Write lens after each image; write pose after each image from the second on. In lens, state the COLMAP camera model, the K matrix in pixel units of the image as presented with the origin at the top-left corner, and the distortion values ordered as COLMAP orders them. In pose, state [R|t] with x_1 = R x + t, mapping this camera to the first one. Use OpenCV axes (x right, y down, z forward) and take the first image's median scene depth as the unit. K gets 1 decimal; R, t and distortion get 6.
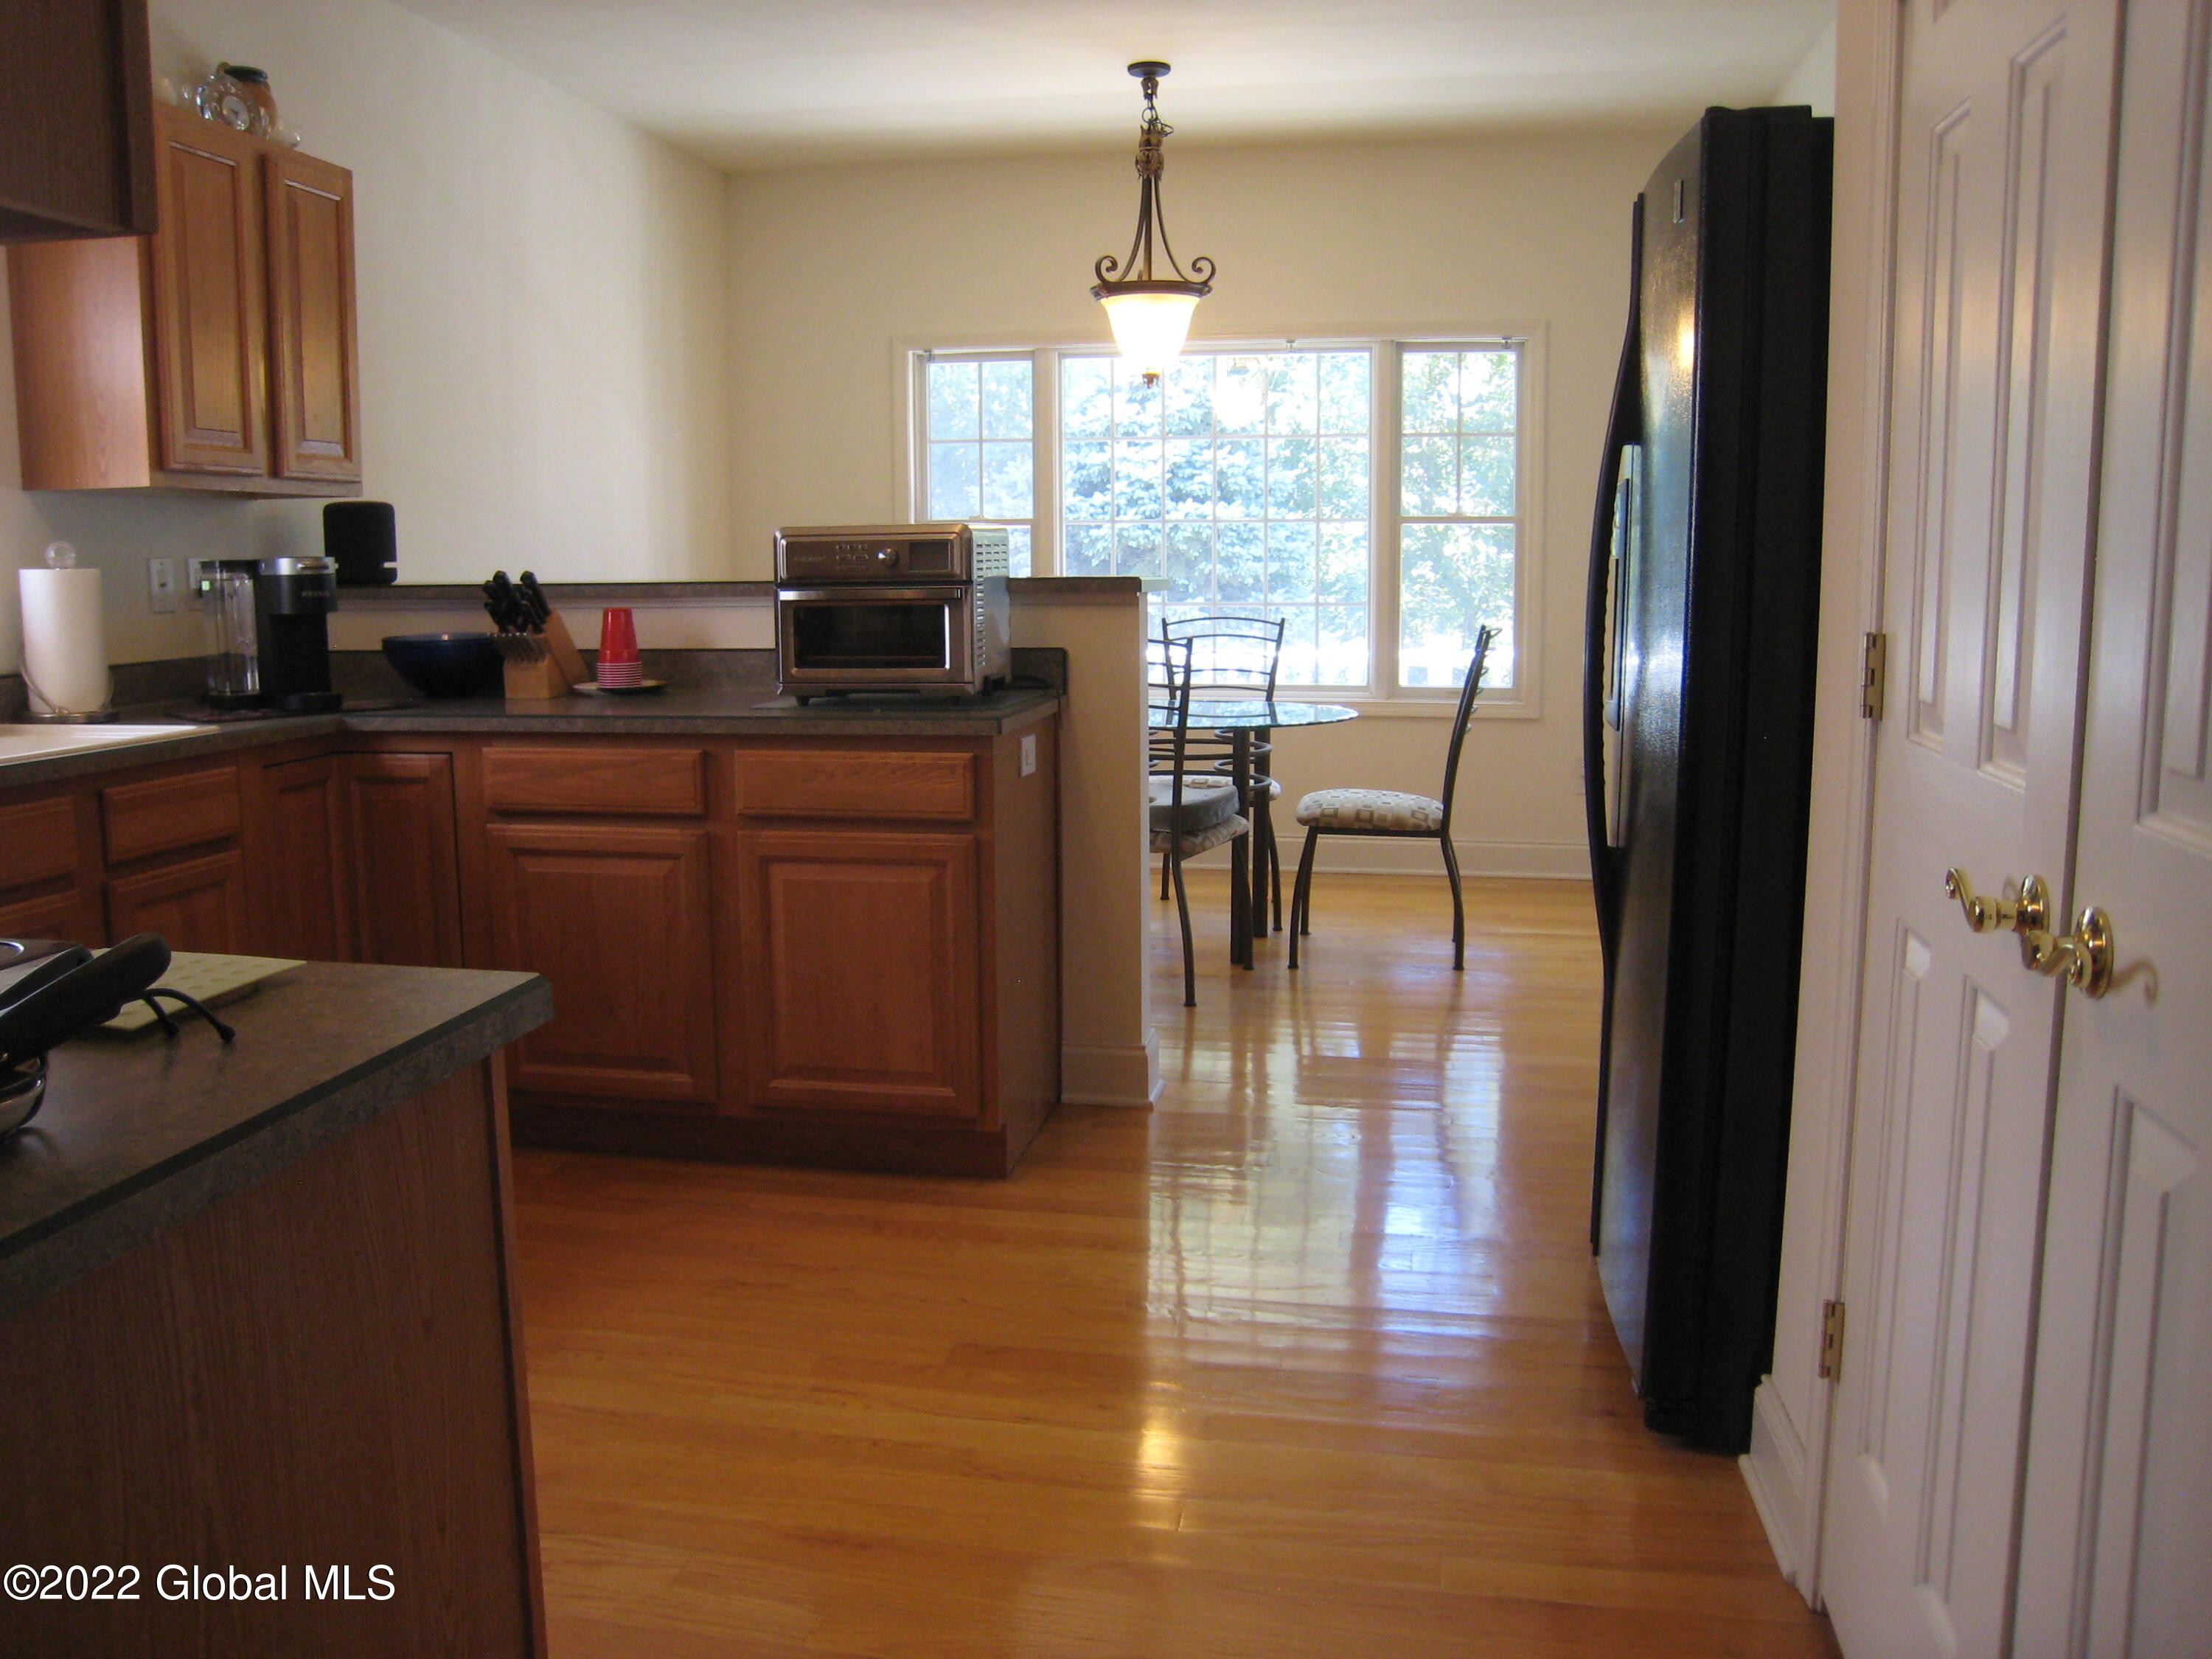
lens RADIAL K [[1803.0, 0, 1106.0], [0, 1803.0, 829.5], [0, 0, 1]] dist [-0.223239, -0.001187]
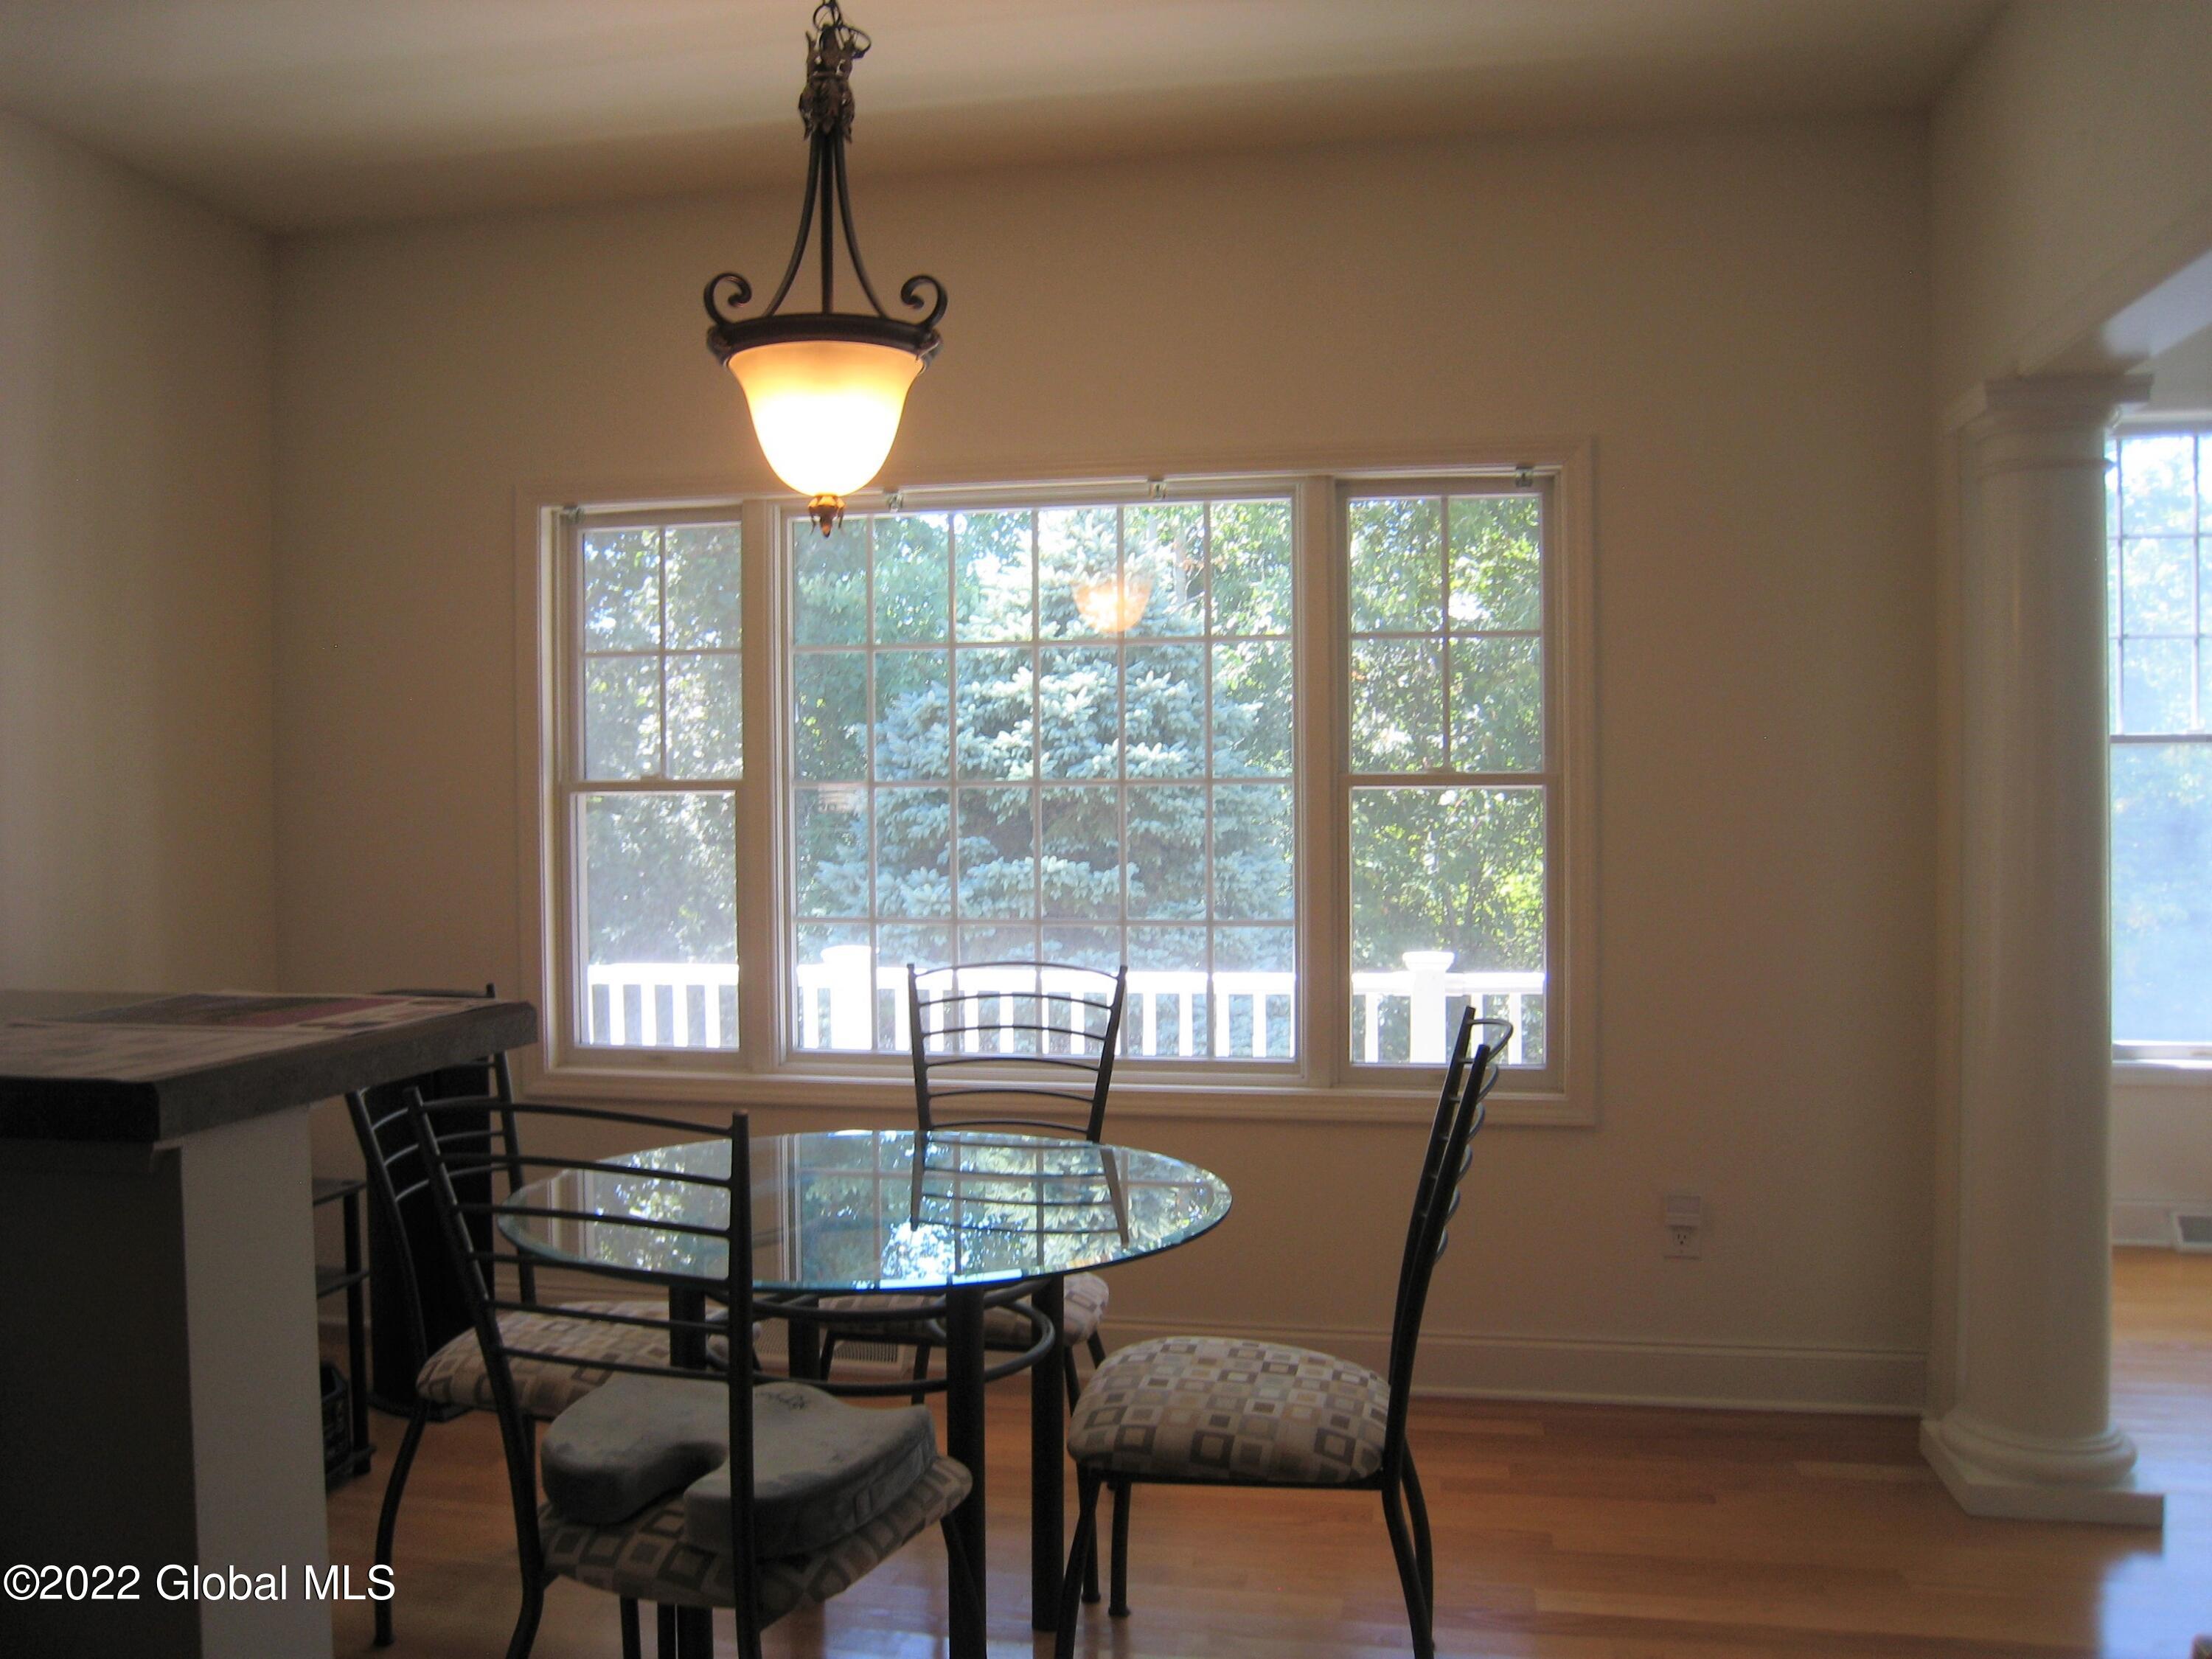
lens RADIAL K [[1474.6, 0, 1106.0], [0, 1474.6, 829.5], [0, 0, 1]] dist [-0.147388, 0.001111]
pose [[0.998515, 0.003207, -0.054382, 0.088510], [-0.009640, 0.992913, -0.118449, -0.077064], [0.053617, 0.118797, 0.991470, 0.404294]]
